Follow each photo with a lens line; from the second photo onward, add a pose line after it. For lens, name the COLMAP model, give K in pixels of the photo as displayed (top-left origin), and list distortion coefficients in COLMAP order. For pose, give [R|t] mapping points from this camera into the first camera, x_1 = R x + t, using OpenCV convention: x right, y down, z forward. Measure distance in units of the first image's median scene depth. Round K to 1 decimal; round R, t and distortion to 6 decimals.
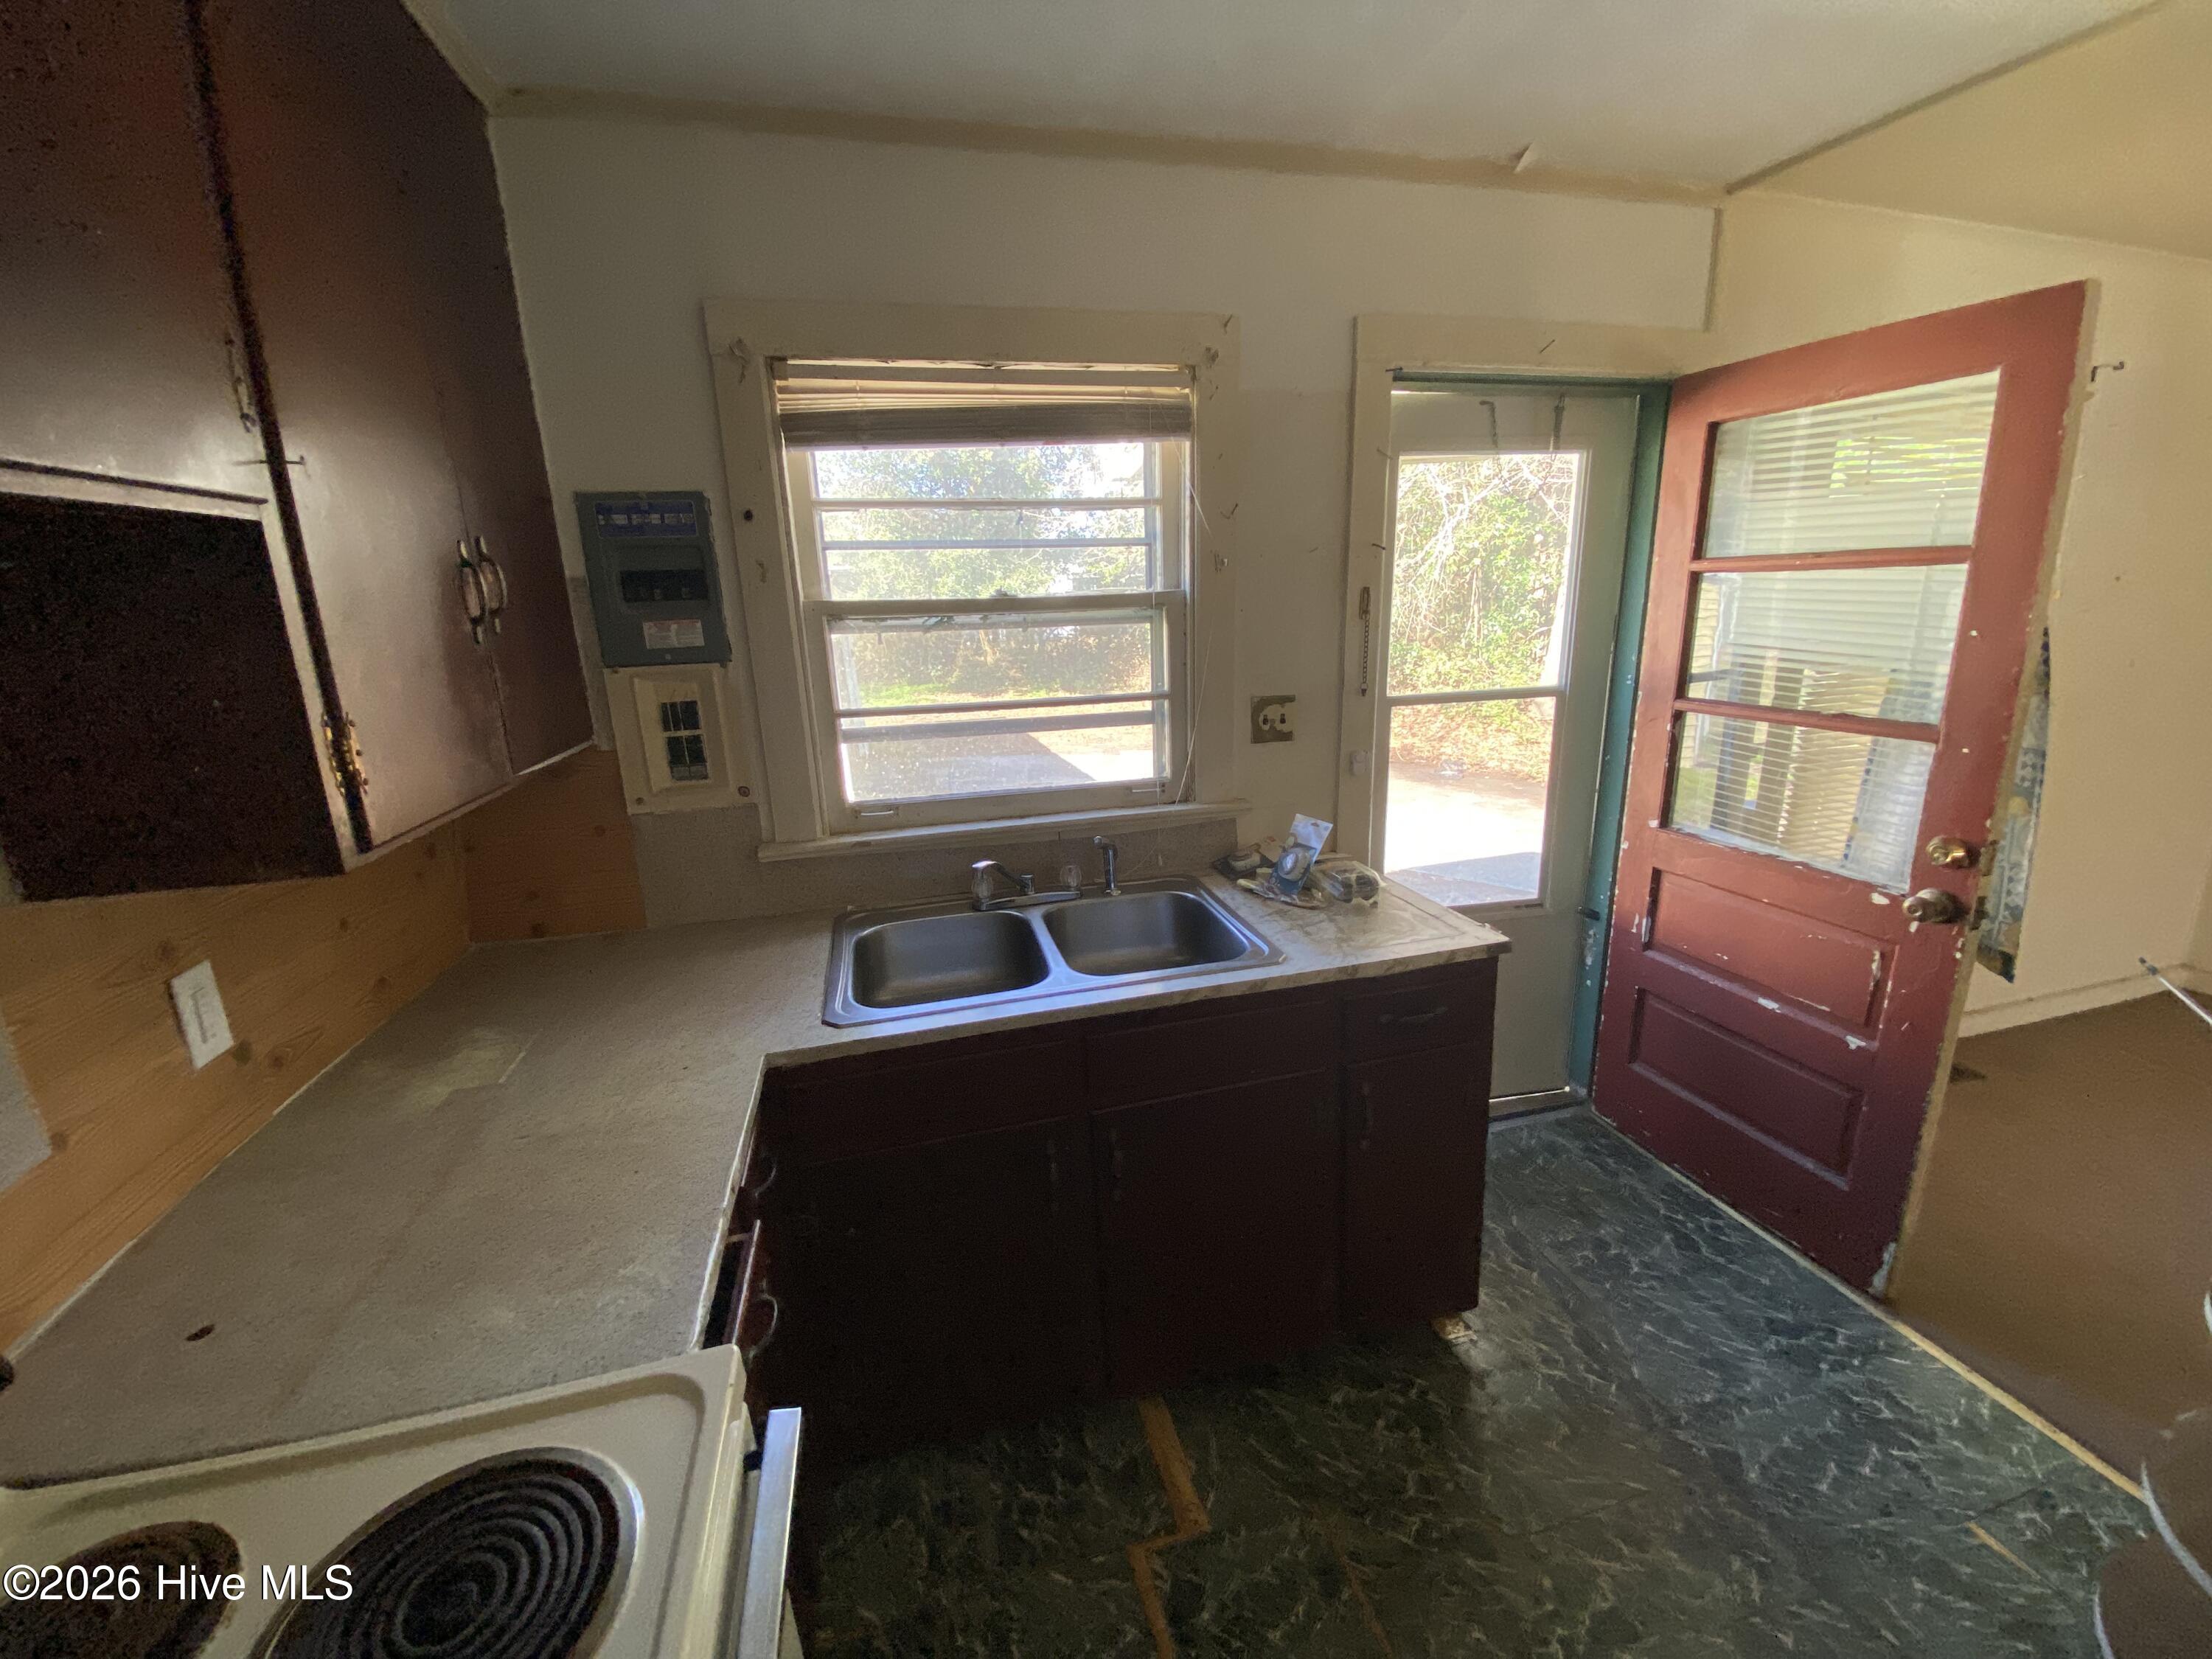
lens RADIAL K [[895.4, 0, 1106.0], [0, 895.4, 829.5], [0, 0, 1]] dist [0.002384, -0.009634]
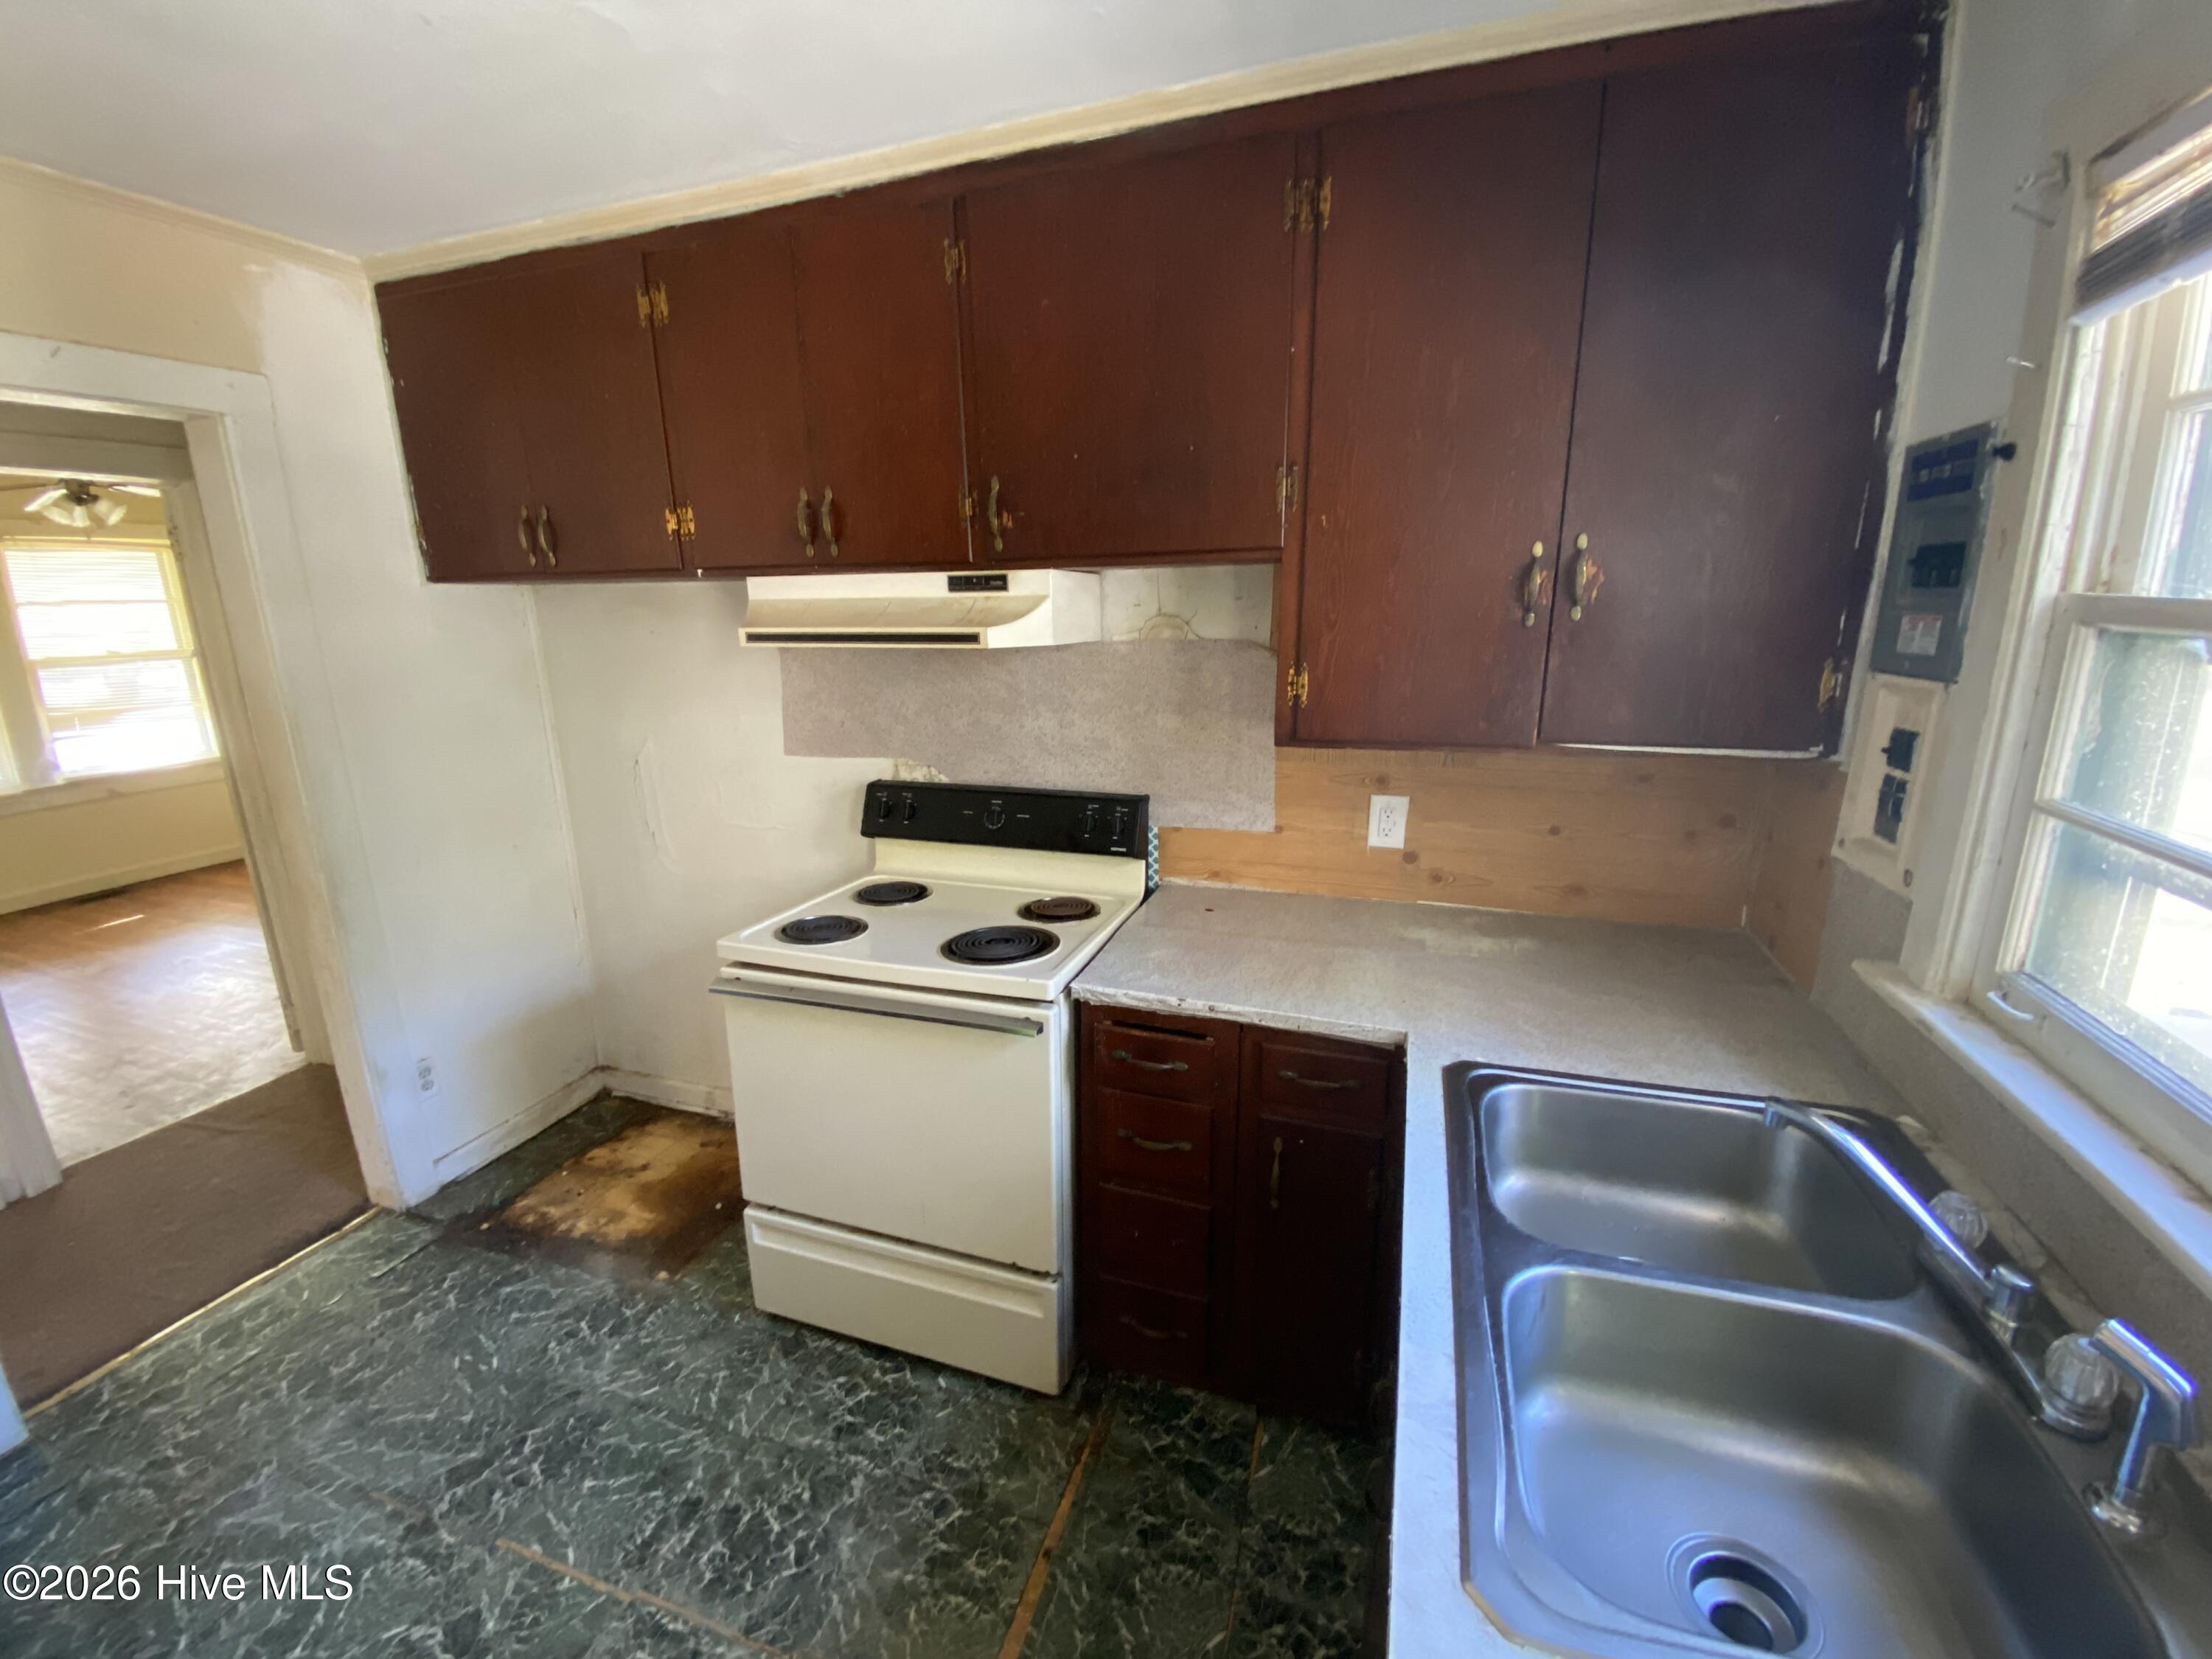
lens RADIAL K [[895.4, 0, 1106.0], [0, 895.4, 829.5], [0, 0, 1]] dist [0.002384, -0.009634]
pose [[-0.552496, 0.241949, -0.797627, 0.492518], [-0.173555, 0.902575, 0.394001, -0.259321], [0.815246, 0.356116, -0.456678, 0.902709]]
